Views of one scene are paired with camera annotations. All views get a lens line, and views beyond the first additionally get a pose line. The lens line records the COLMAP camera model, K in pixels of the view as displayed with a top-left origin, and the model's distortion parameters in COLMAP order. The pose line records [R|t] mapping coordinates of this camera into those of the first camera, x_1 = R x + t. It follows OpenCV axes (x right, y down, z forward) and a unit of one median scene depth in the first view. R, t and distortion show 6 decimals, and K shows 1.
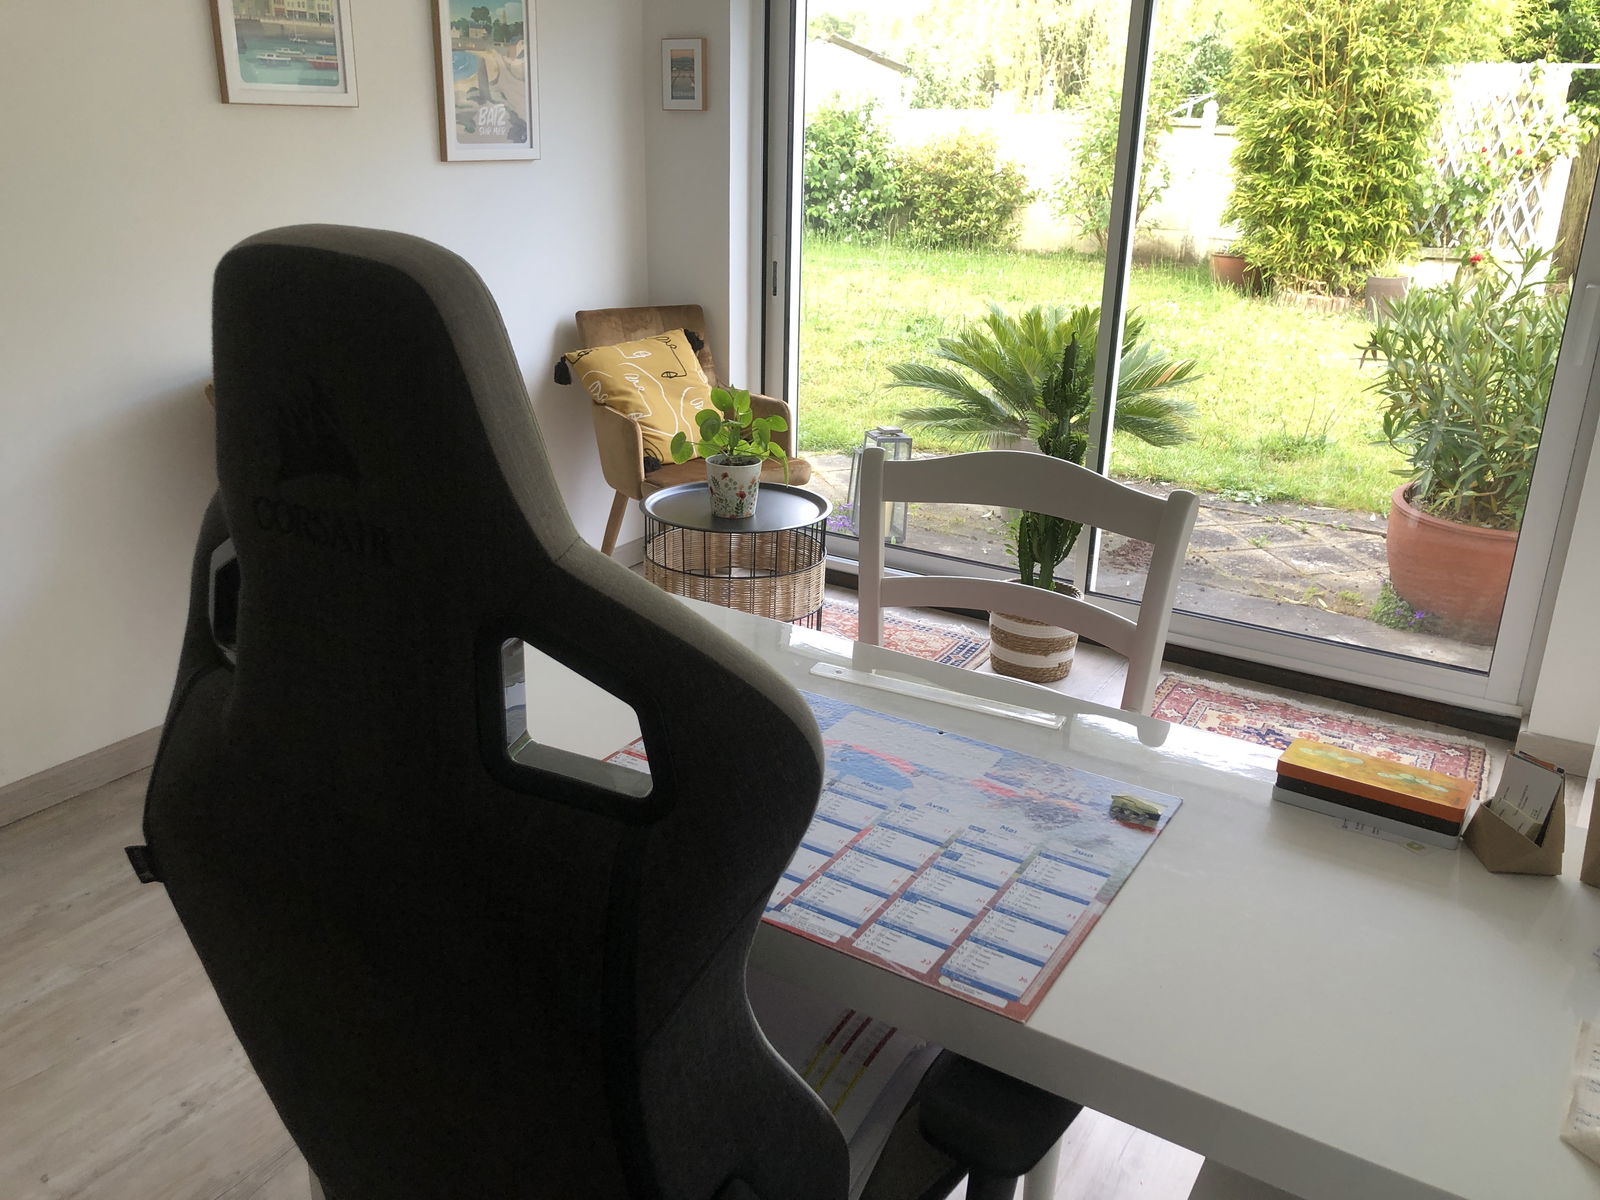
lens RADIAL K [[1307.4, 0, 800.5], [0, 1307.4, 566.6], [0, 0, 1]] dist [0.003263, 0.015722]
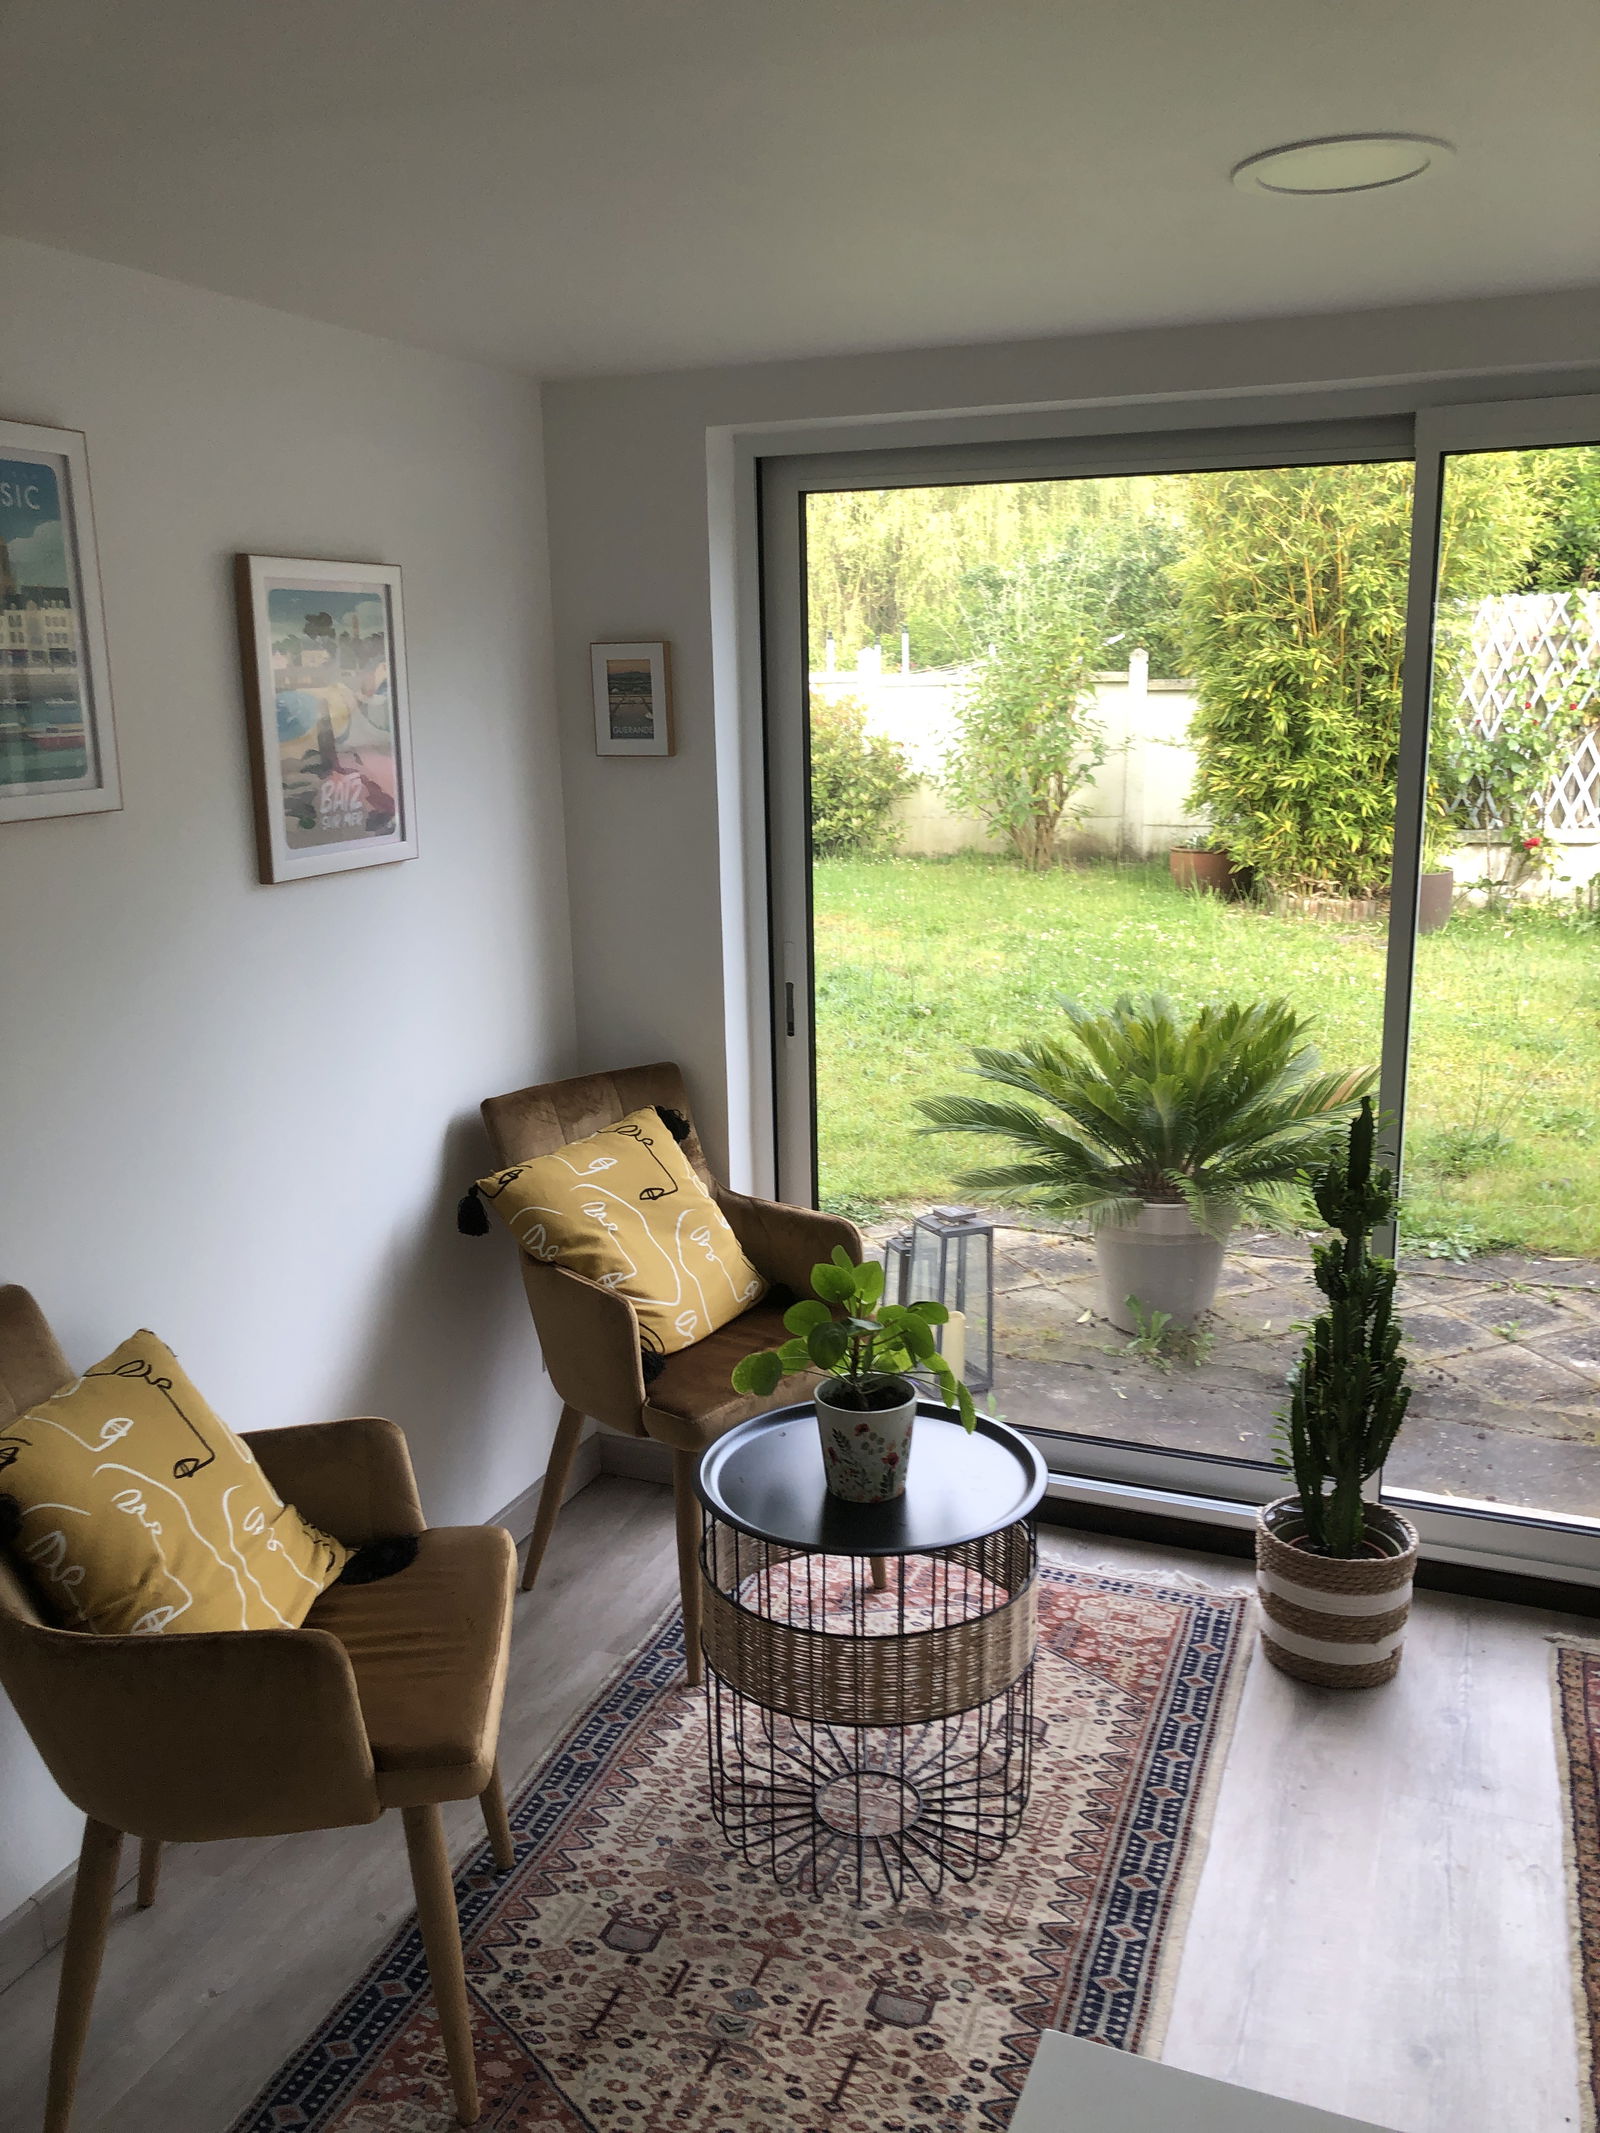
lens RADIAL K [[1664.8, 0, 802.5], [0, 1664.8, 1030.4], [0, 0, 1]] dist [0.184897, -0.510474]
pose [[0.982314, -0.076154, 0.171053, -0.078260], [0.094459, 0.990336, -0.101549, -0.068354], [-0.161667, 0.115911, 0.980015, 0.120009]]
